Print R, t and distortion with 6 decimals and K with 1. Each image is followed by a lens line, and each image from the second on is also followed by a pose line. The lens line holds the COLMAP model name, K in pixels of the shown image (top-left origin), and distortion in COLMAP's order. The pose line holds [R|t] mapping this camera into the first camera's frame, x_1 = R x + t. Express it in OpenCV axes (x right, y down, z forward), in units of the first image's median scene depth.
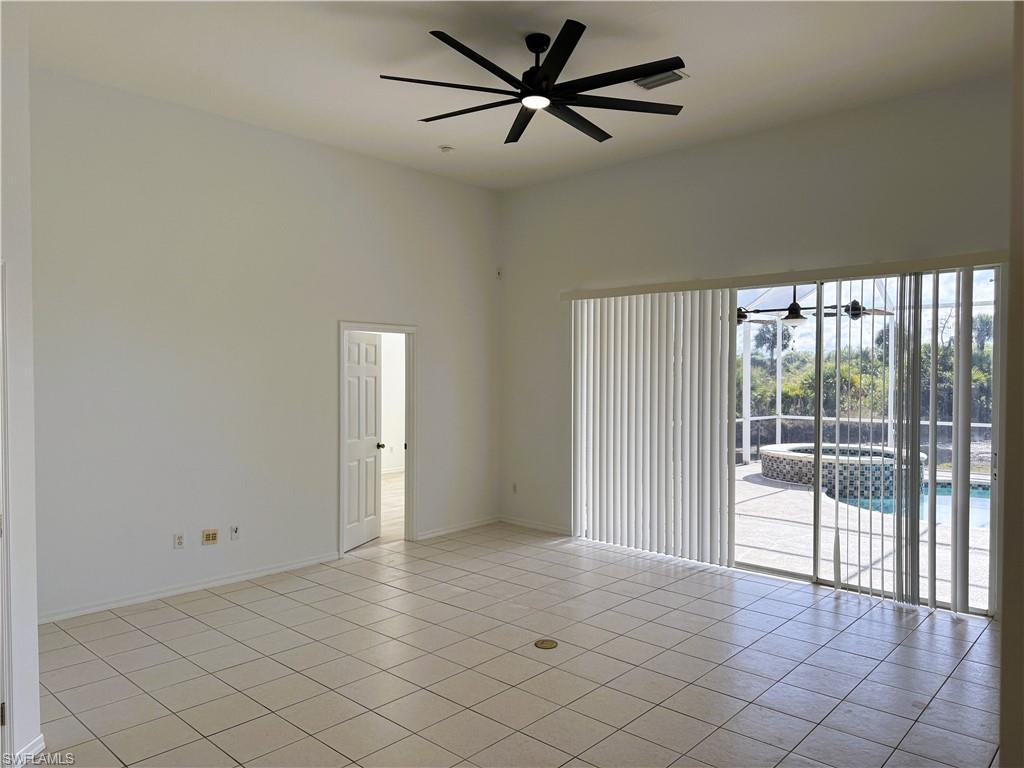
lens RADIAL K [[727.3, 0, 512.0], [0, 727.3, 384.0], [0, 0, 1]] dist [-0.001899, -0.000559]
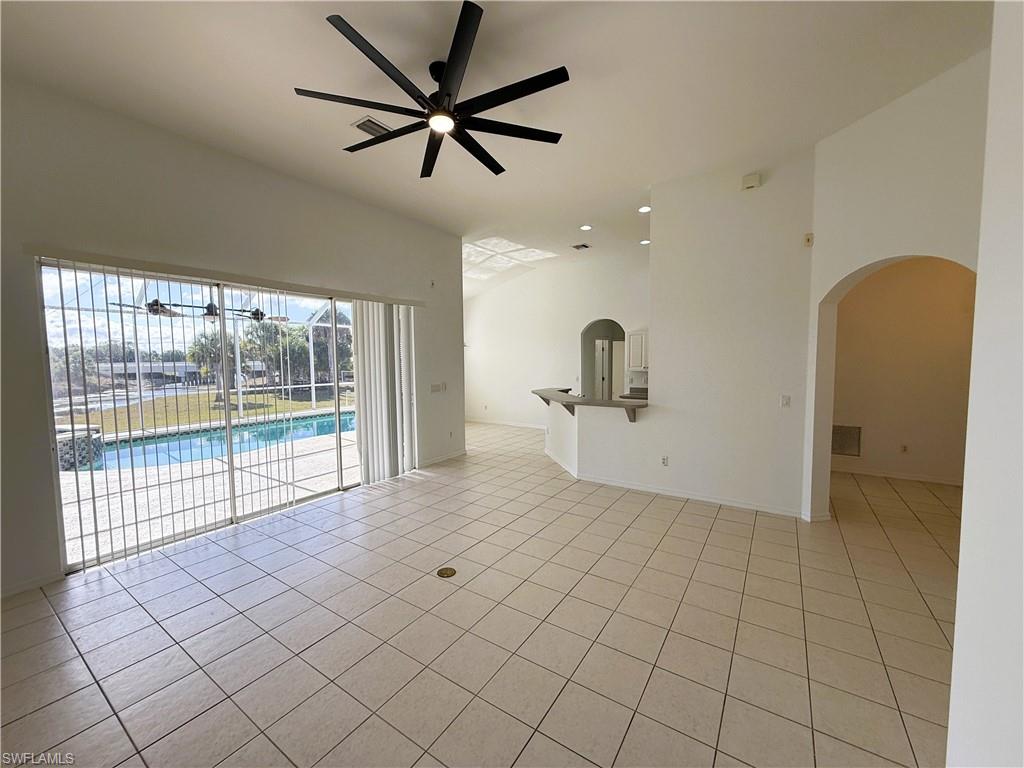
lens RADIAL K [[408.3, 0, 512.0], [0, 408.3, 384.0], [0, 0, 1]] dist [-0.000825, -0.000072]
pose [[-0.139176, -0.073189, 0.987559, -0.492373], [0.032775, 0.996378, 0.078461, -0.013214], [-0.989725, 0.043287, -0.136273, 0.751743]]
